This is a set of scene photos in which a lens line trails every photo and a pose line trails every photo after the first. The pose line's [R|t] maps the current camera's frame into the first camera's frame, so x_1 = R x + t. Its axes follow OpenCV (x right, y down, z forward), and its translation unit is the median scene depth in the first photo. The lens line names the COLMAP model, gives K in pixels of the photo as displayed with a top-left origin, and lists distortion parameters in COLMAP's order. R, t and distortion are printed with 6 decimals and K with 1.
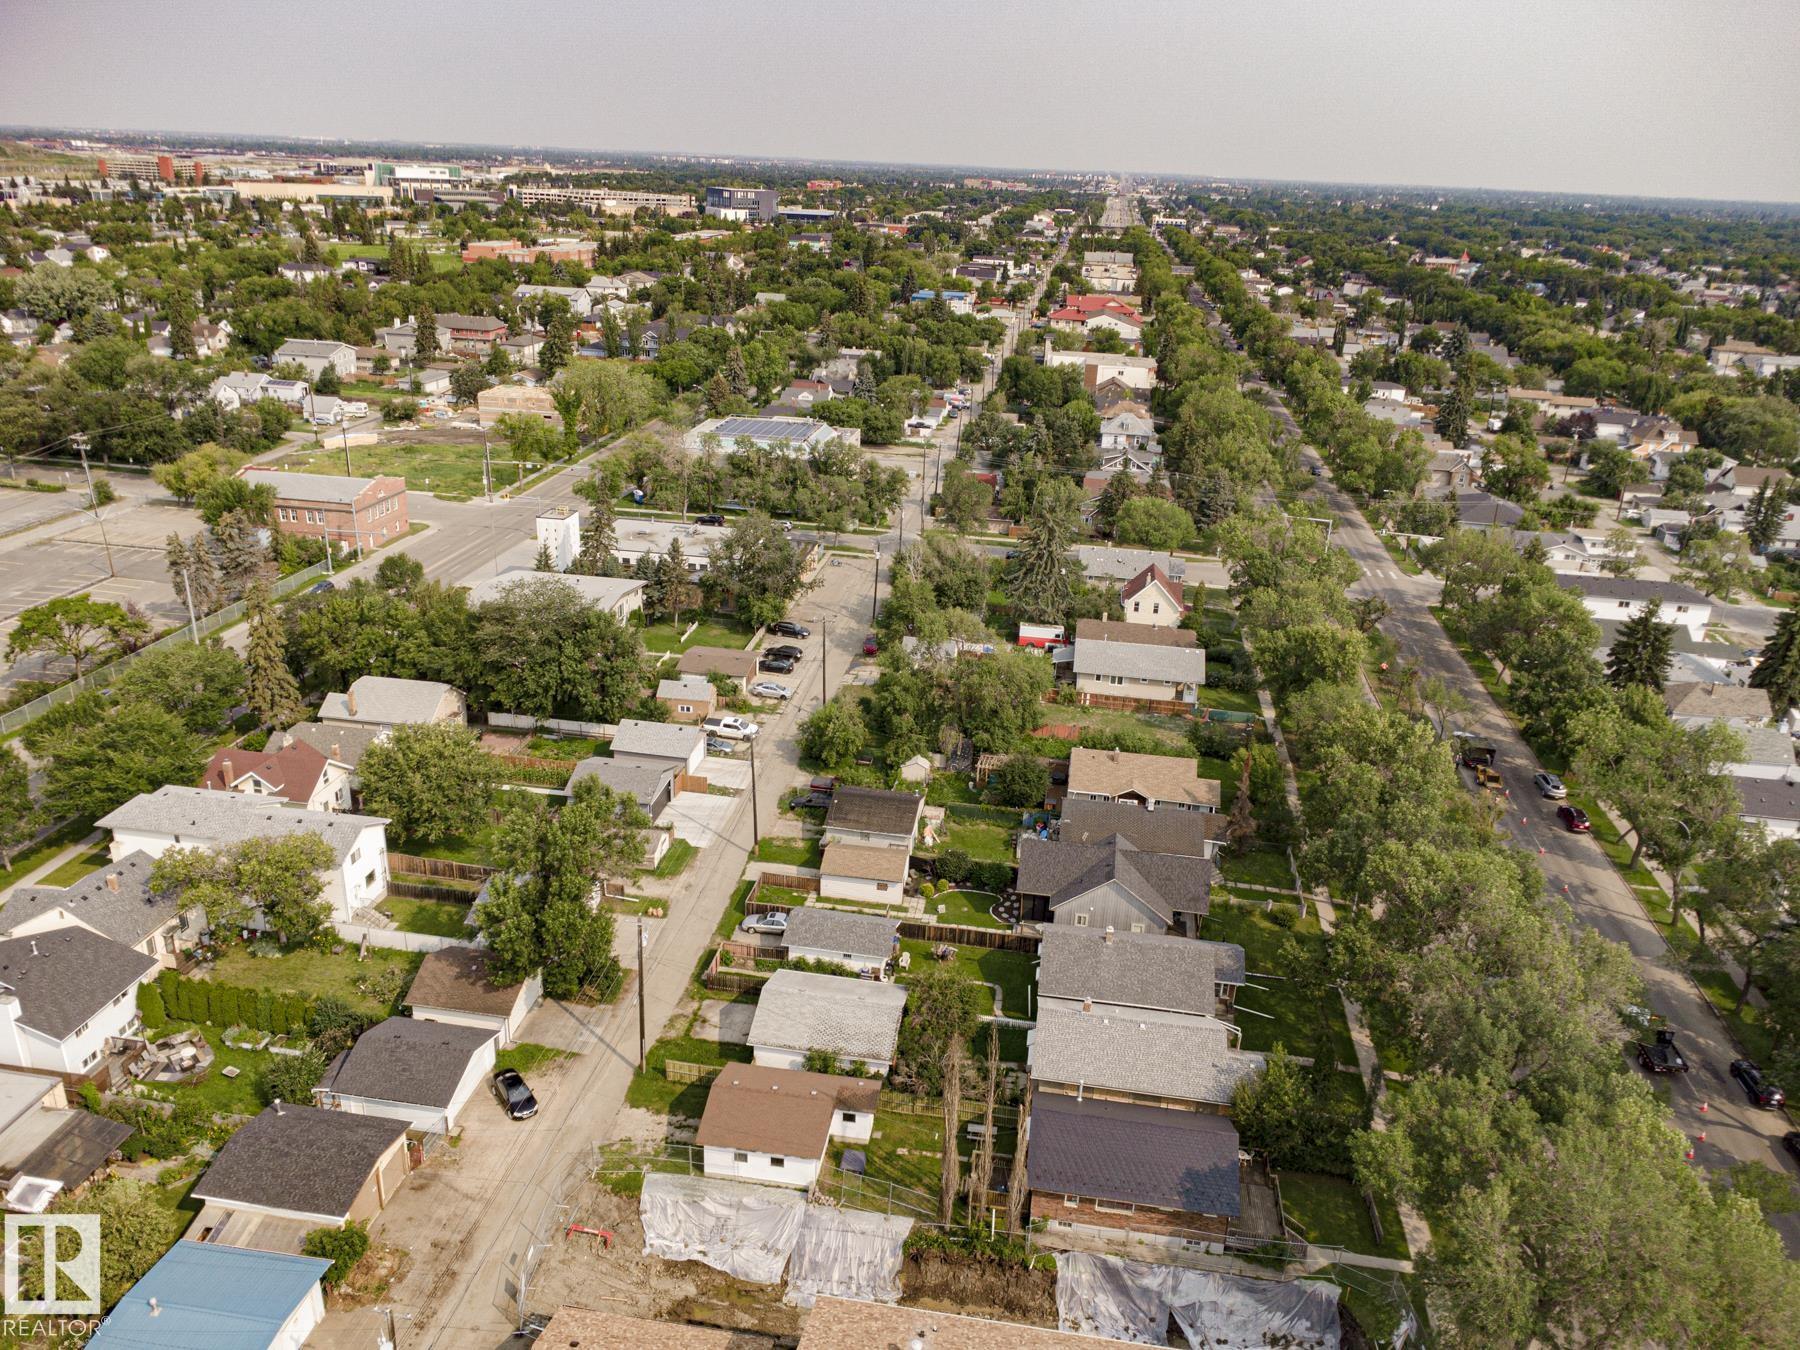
lens RADIAL K [[1307.6, 0, 902.2], [0, 1307.6, 672.4], [0, 0, 1]] dist [0.011293, -0.009425]
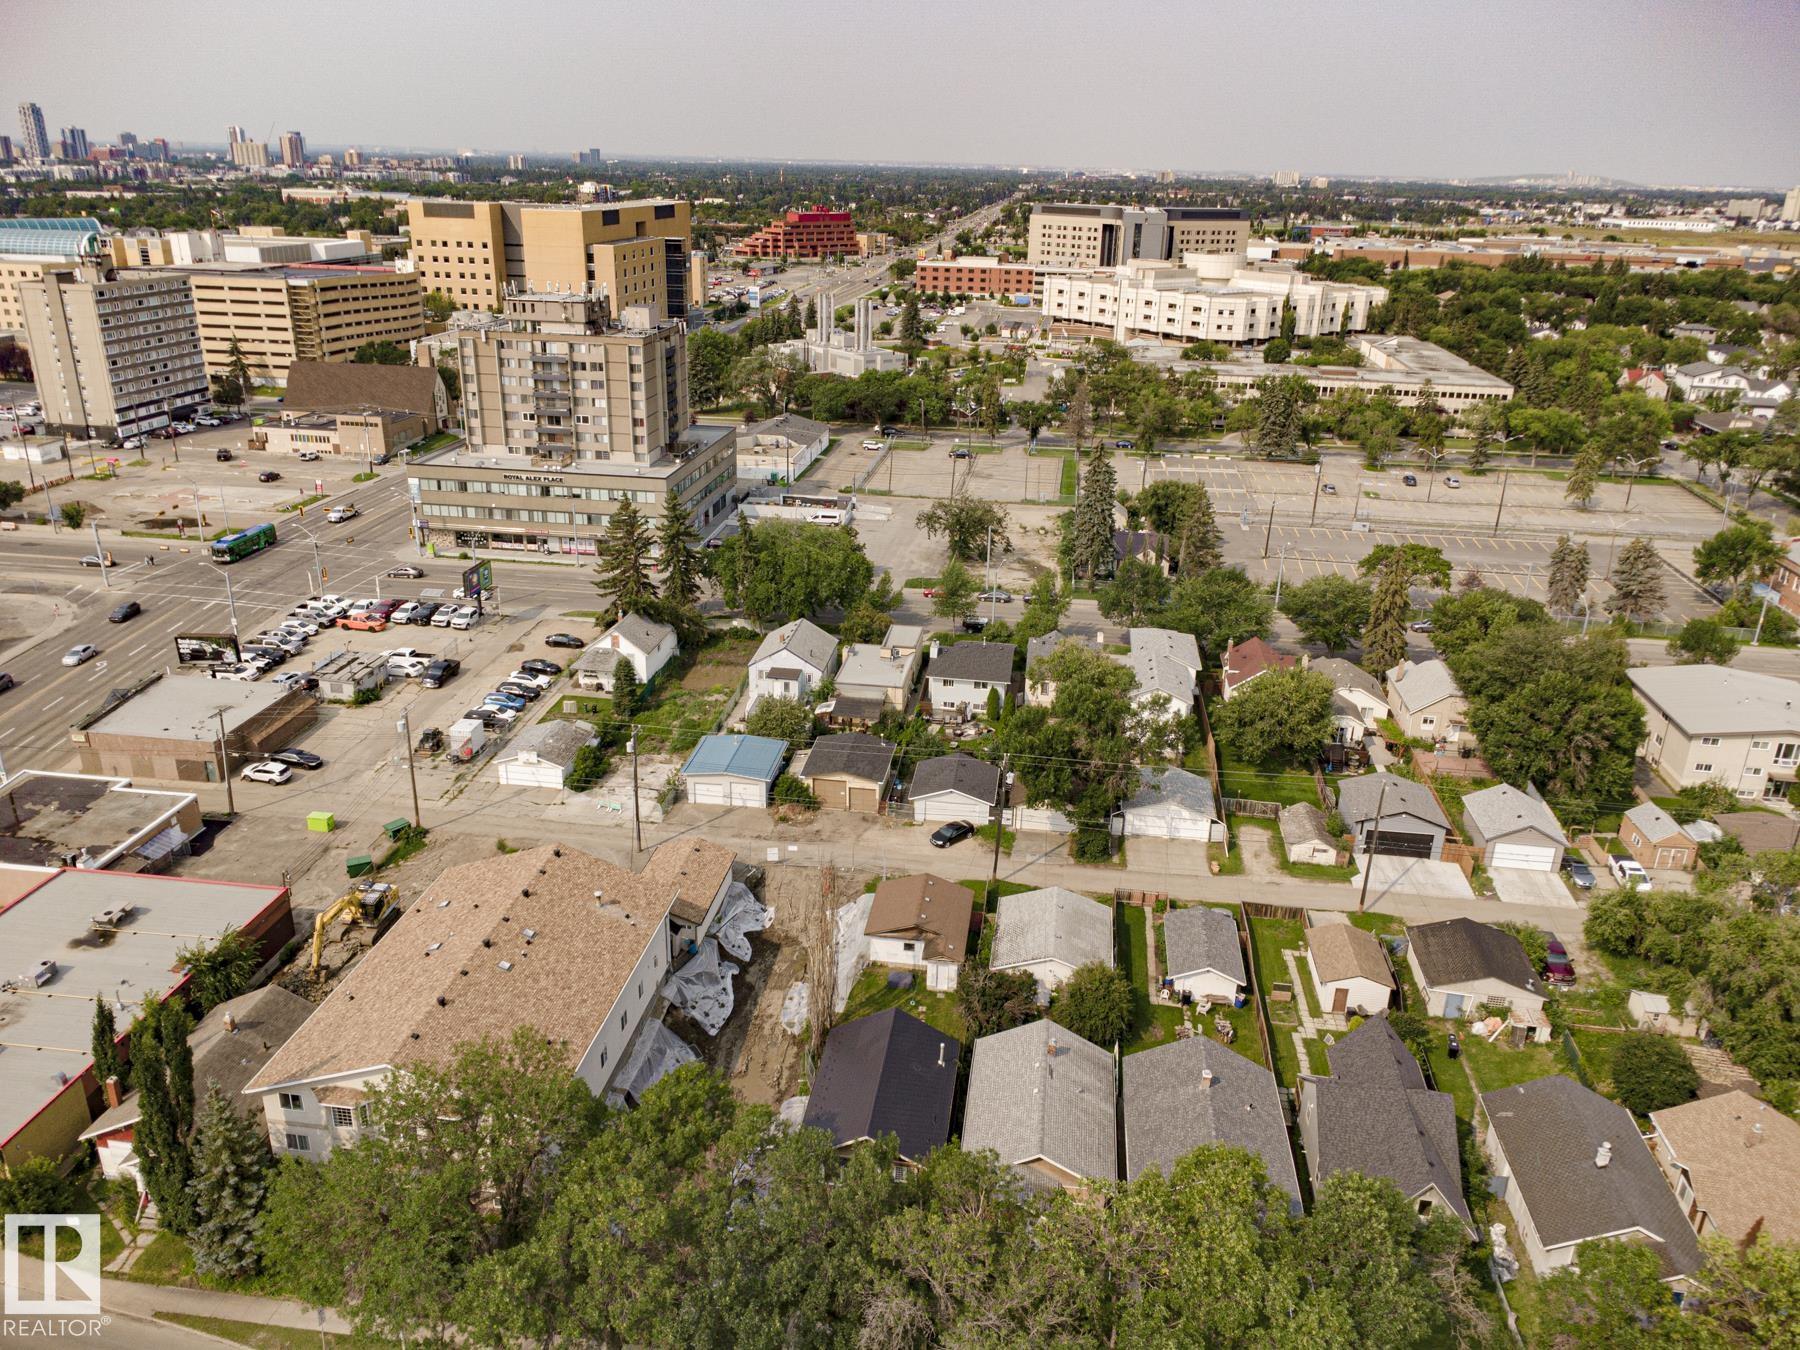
lens RADIAL K [[1307.6, 0, 902.2], [0, 1307.6, 672.4], [0, 0, 1]] dist [0.011293, -0.009425]
pose [[0.017008, 0.328814, -0.944241, 0.672195], [-0.388539, 0.872331, 0.296775, -0.152659], [0.921275, 0.361828, 0.142594, 0.488577]]
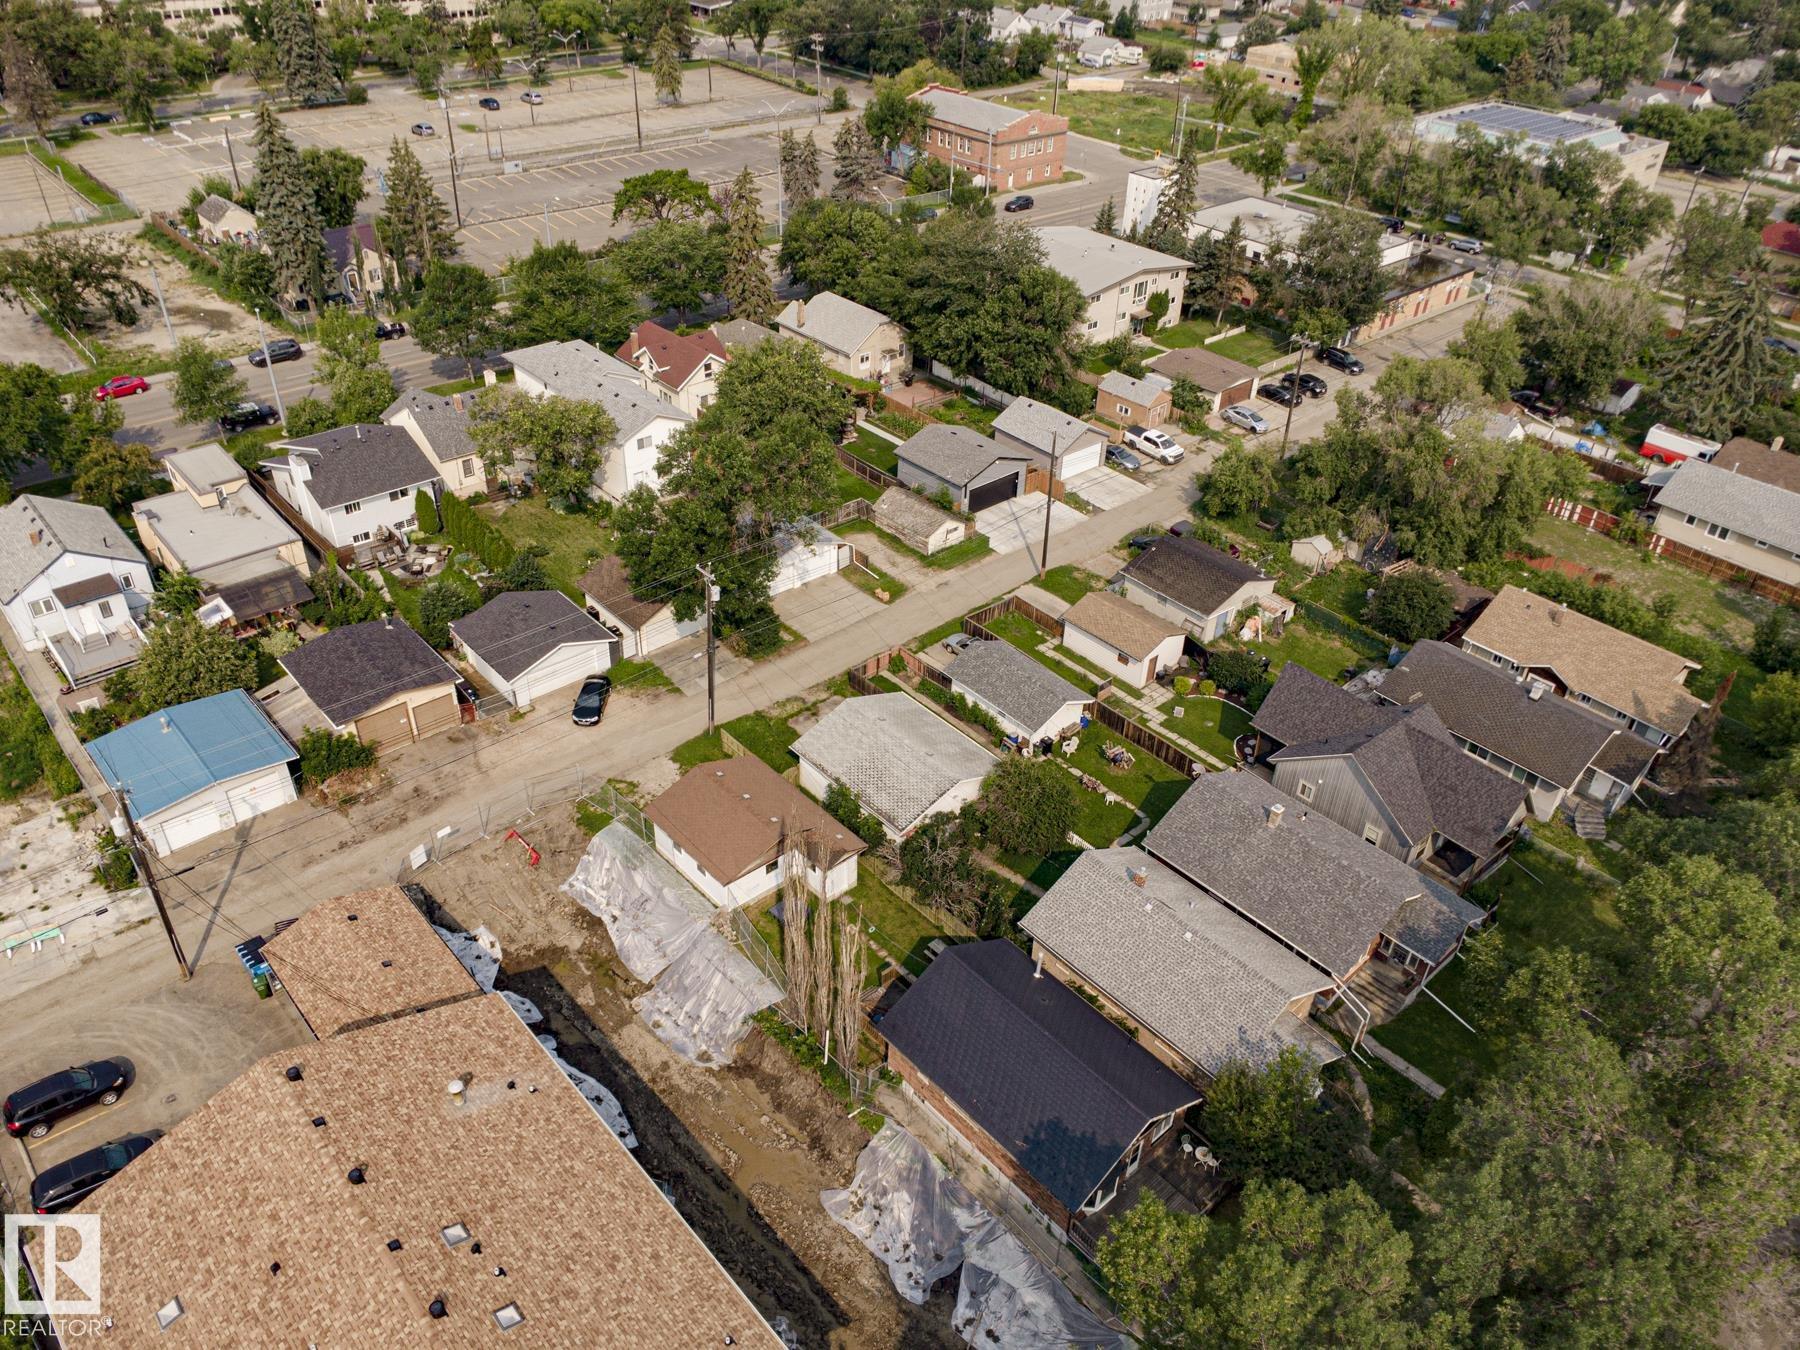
lens RADIAL K [[1307.6, 0, 902.2], [0, 1307.6, 672.4], [0, 0, 1]] dist [0.011293, -0.009425]
pose [[0.769272, 0.352849, -0.532651, 0.281183], [-0.236673, 0.931738, 0.275409, -0.016054], [0.593469, -0.085800, 0.800270, 0.250206]]
